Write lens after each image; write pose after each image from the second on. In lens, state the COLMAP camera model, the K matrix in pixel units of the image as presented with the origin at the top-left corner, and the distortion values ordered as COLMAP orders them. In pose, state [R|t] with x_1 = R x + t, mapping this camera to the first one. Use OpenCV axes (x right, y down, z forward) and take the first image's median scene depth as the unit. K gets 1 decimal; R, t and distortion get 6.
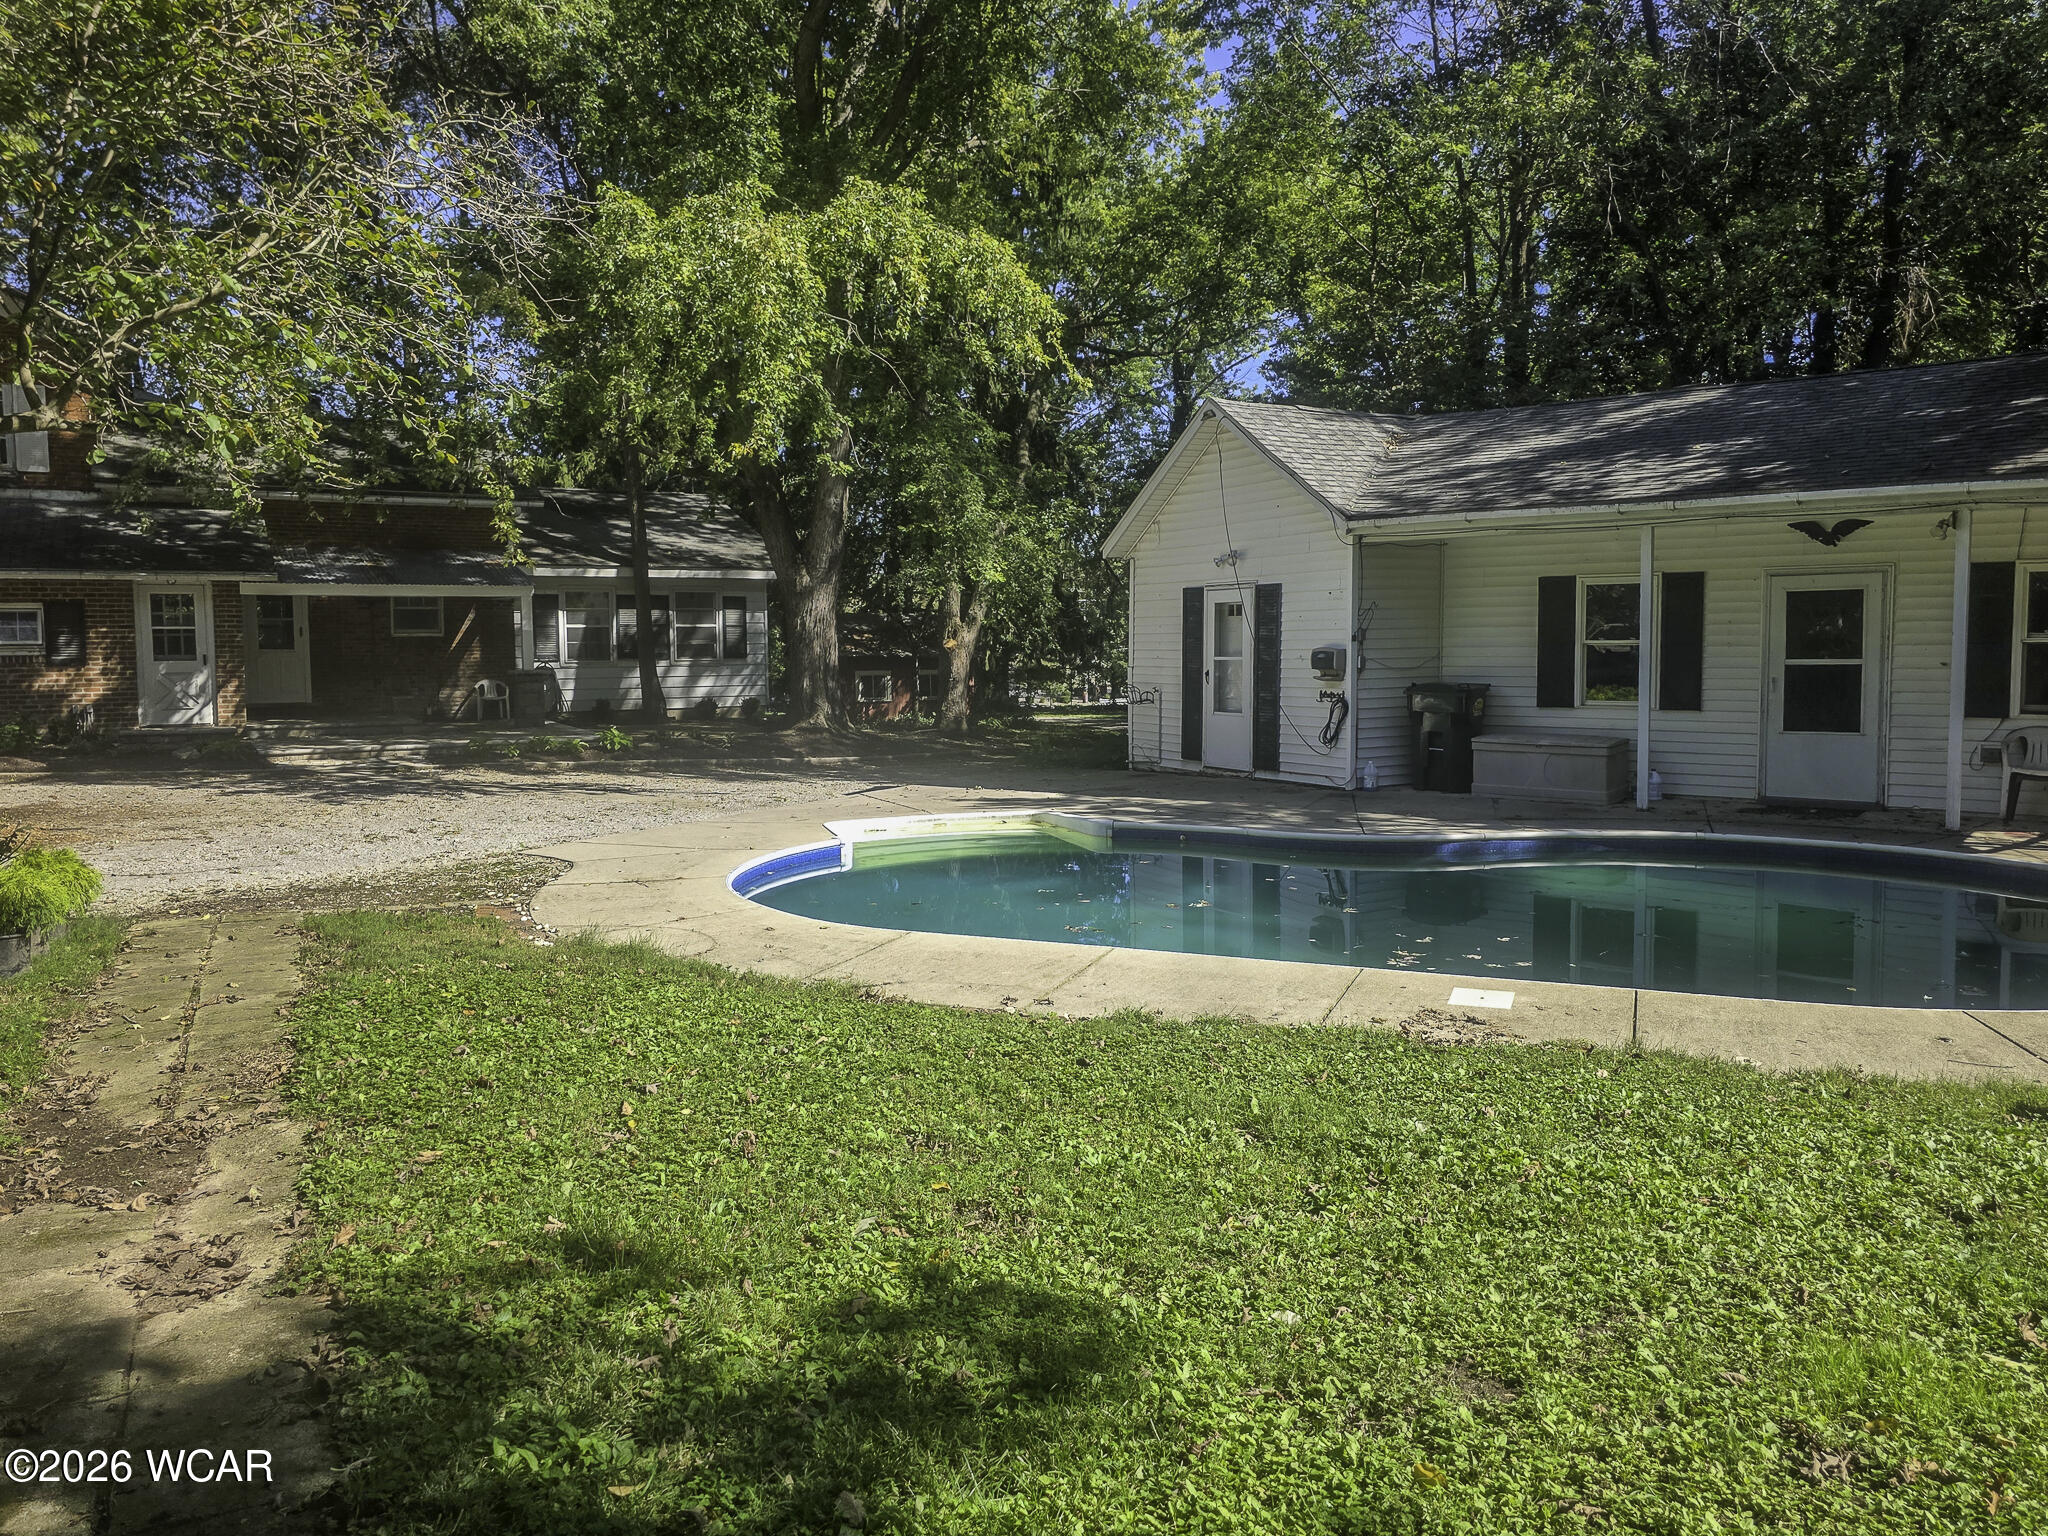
lens RADIAL K [[1472.1, 0, 1035.8], [0, 1472.1, 781.4], [0, 0, 1]] dist [0.014543, -0.022166]
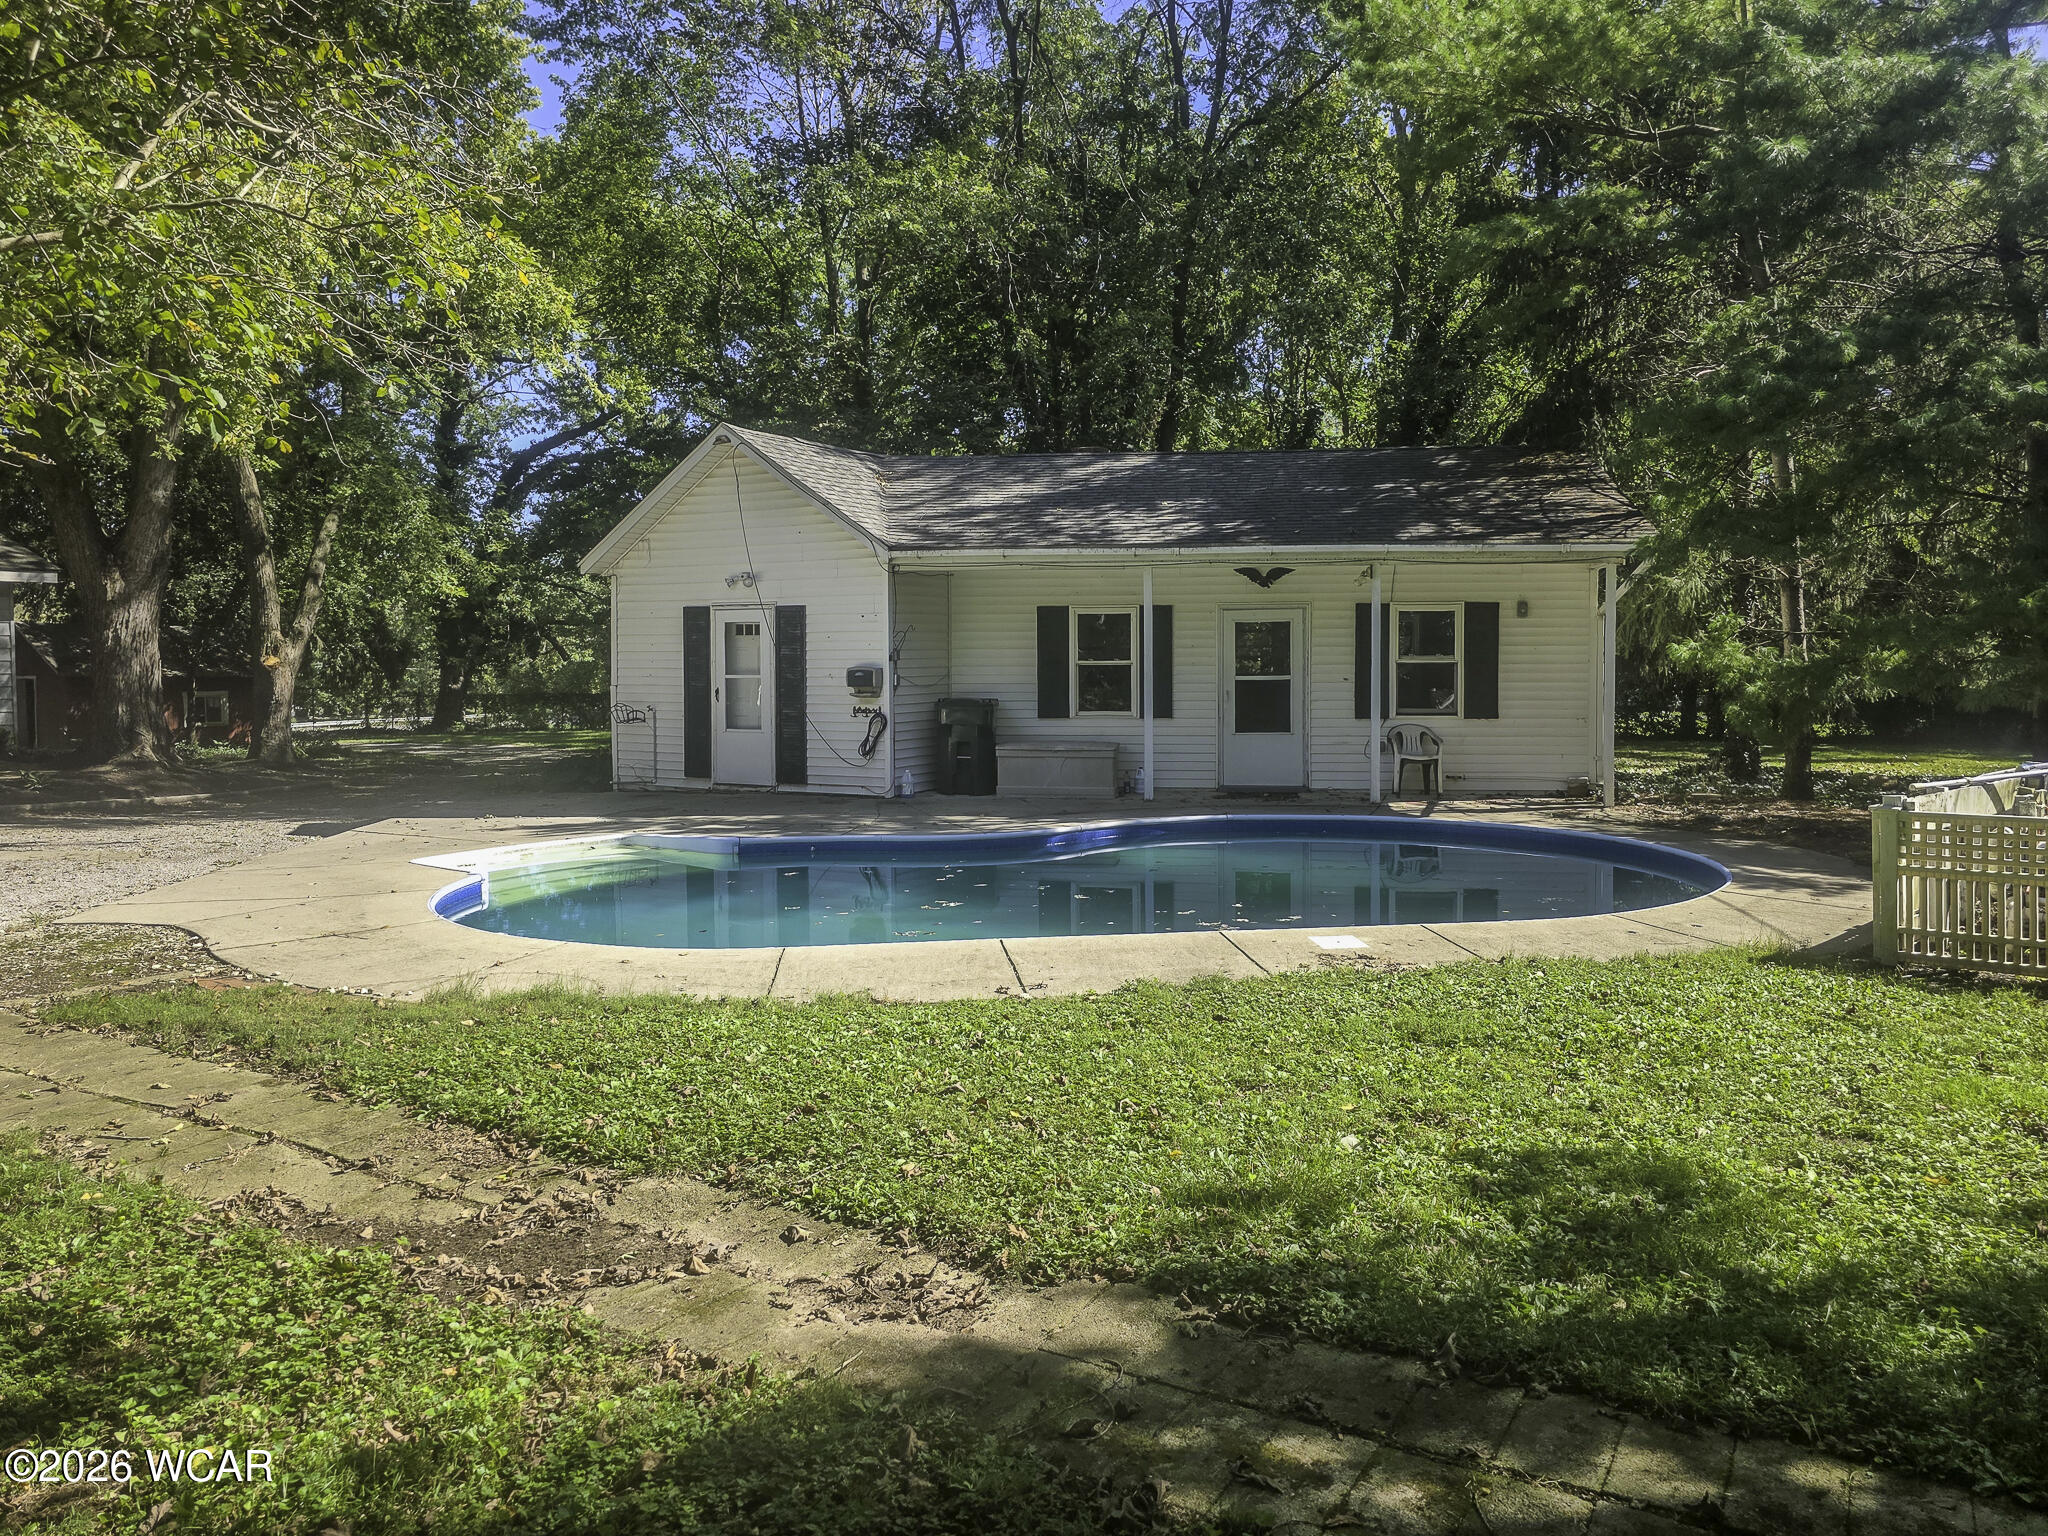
lens RADIAL K [[1472.1, 0, 1025.7], [0, 1472.1, 754.9], [0, 0, 1]] dist [0.014543, -0.022166]
pose [[0.845904, -0.032213, 0.532362, -0.288781], [0.048136, 0.998712, -0.016055, -0.003460], [-0.531159, 0.039207, 0.846365, 0.029447]]
